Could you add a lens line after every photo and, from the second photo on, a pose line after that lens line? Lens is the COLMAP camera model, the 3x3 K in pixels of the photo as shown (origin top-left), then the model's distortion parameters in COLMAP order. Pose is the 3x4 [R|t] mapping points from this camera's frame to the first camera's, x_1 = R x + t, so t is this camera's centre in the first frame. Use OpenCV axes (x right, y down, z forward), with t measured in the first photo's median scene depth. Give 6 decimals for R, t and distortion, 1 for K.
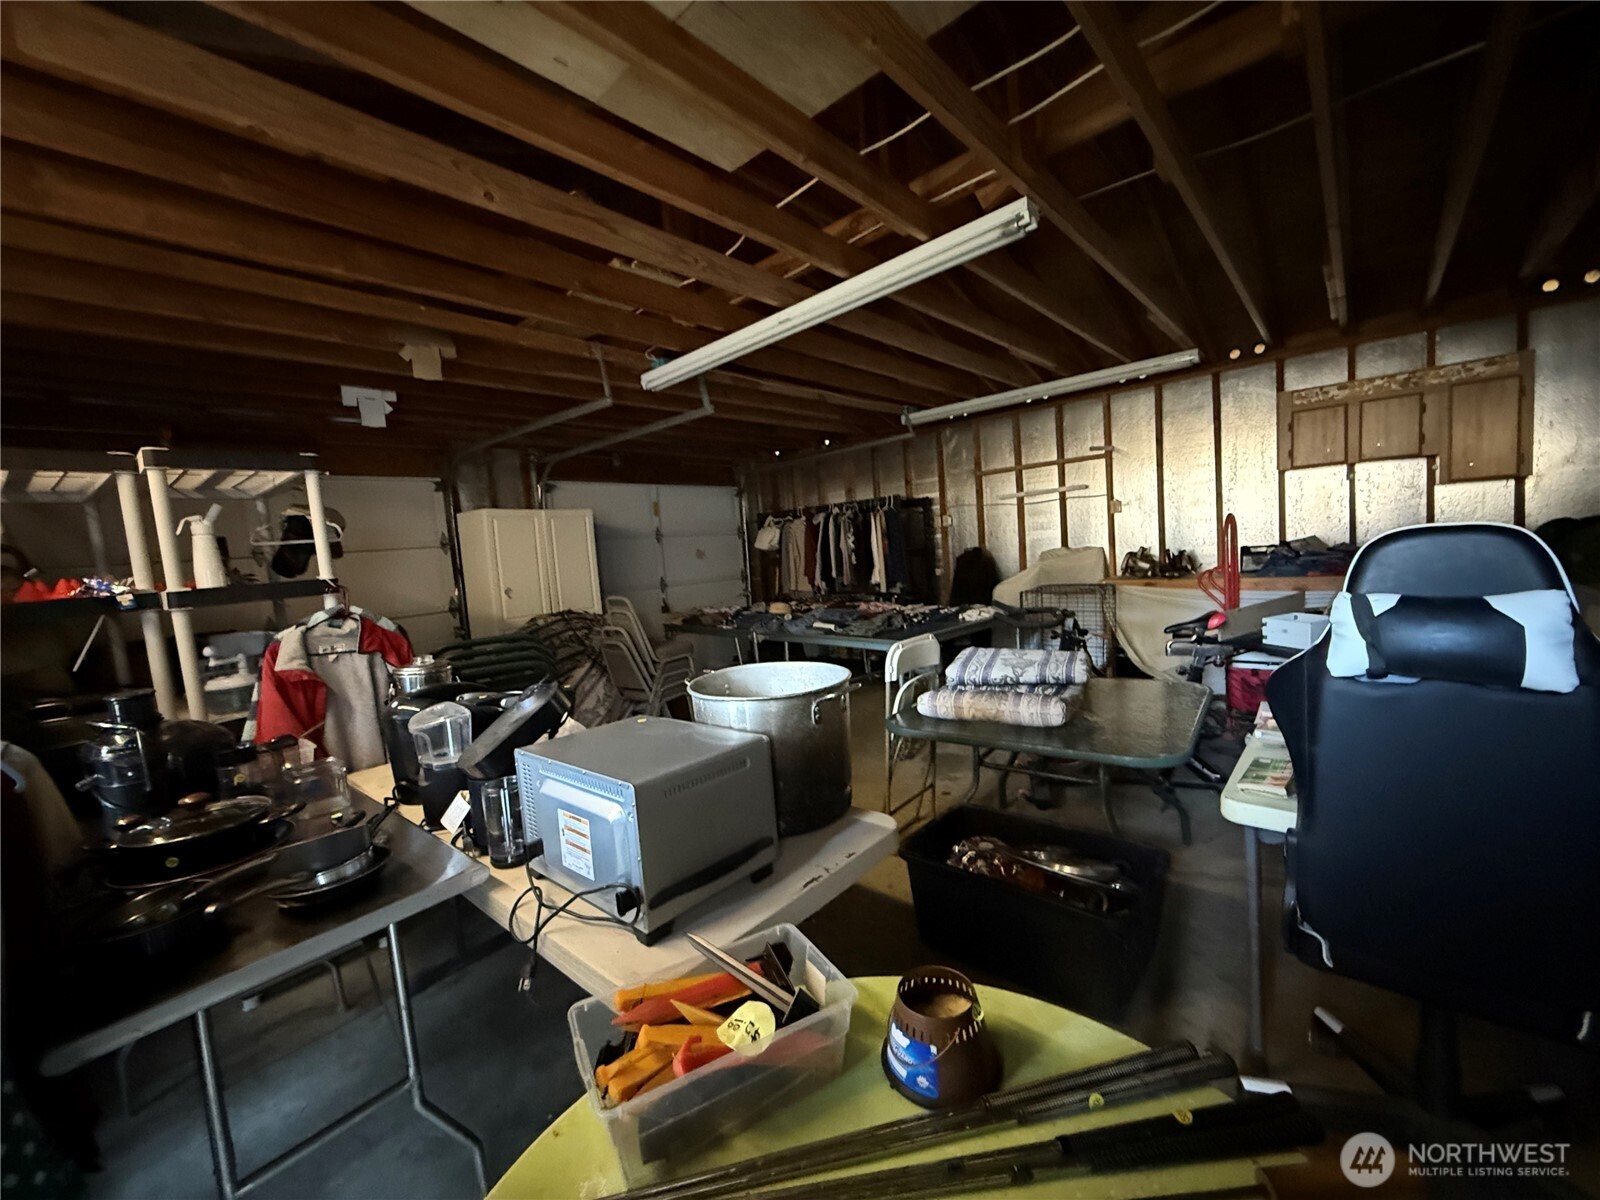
lens RADIAL K [[637.2, 0, 797.8], [0, 637.2, 601.0], [0, 0, 1]] dist [0.000641, -0.000299]
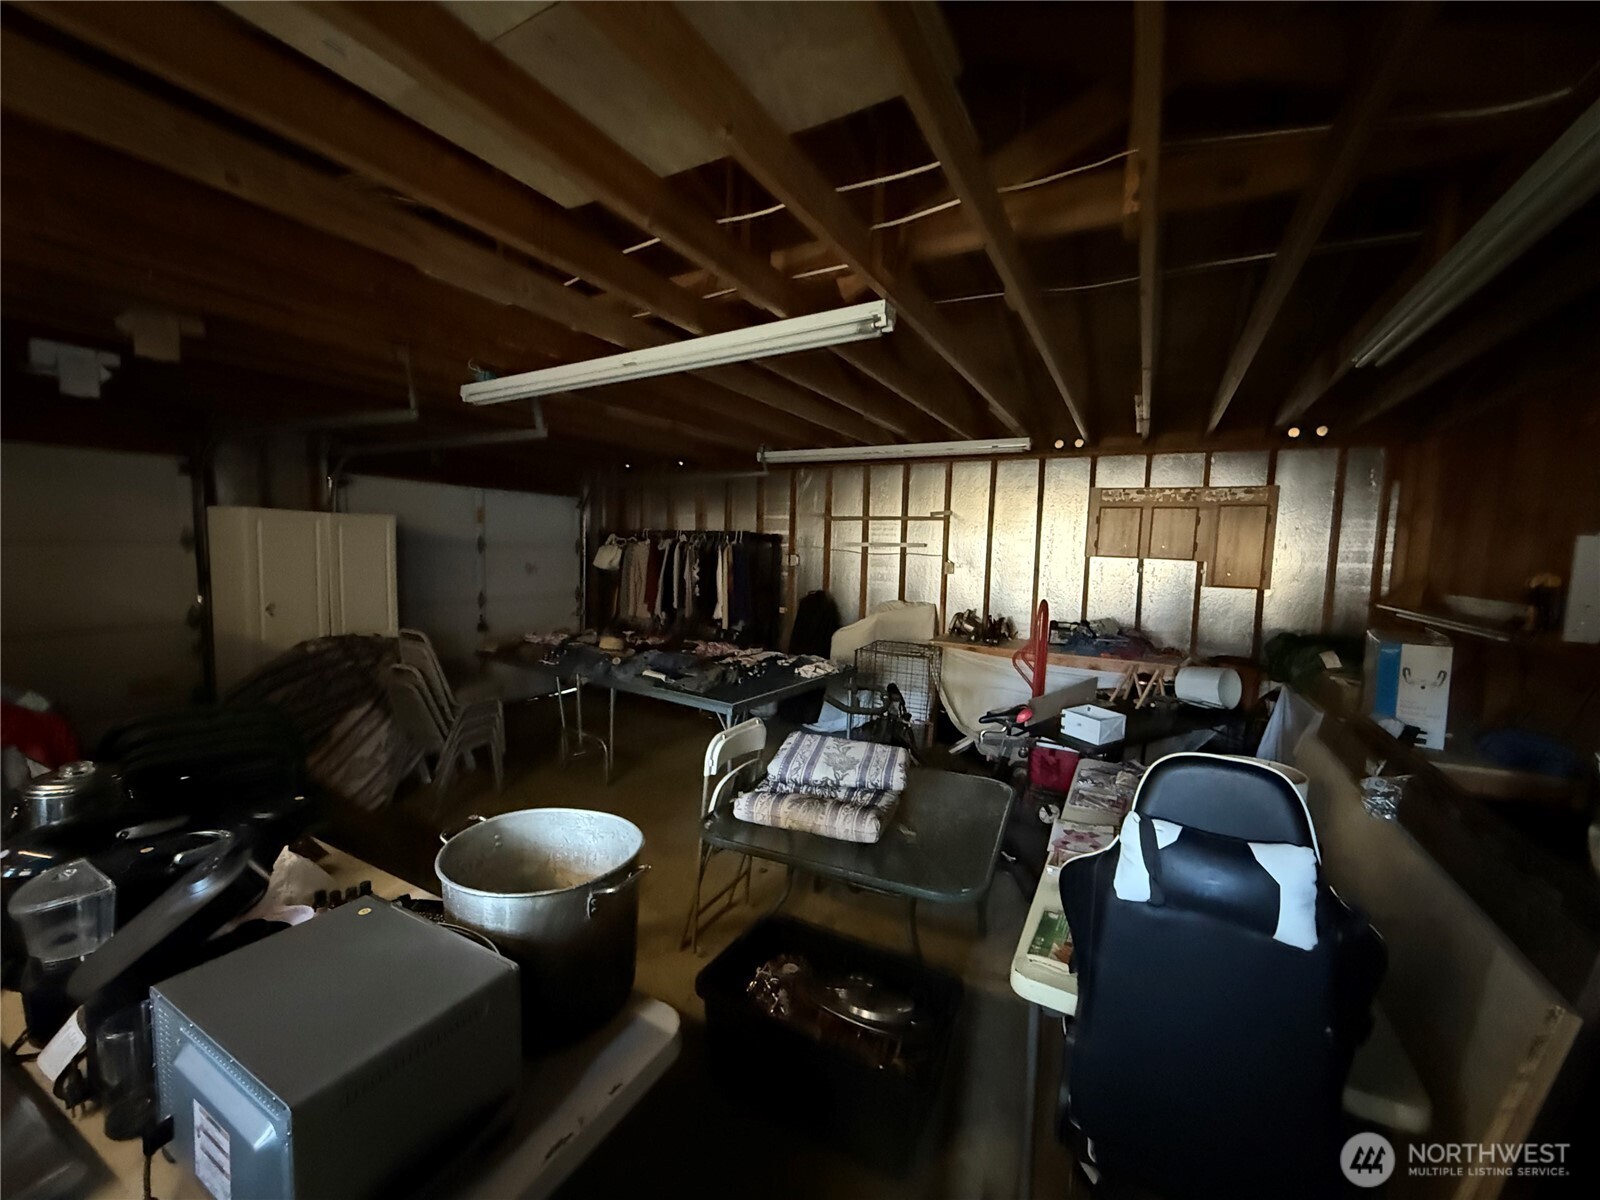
lens RADIAL K [[637.2, 0, 797.1], [0, 637.2, 602.1], [0, 0, 1]] dist [0.000641, -0.000299]
pose [[0.969953, 0.081212, 0.229340, 0.024413], [-0.081300, 0.996648, -0.009082, -0.089373], [-0.229309, -0.009836, 0.973304, 0.043370]]
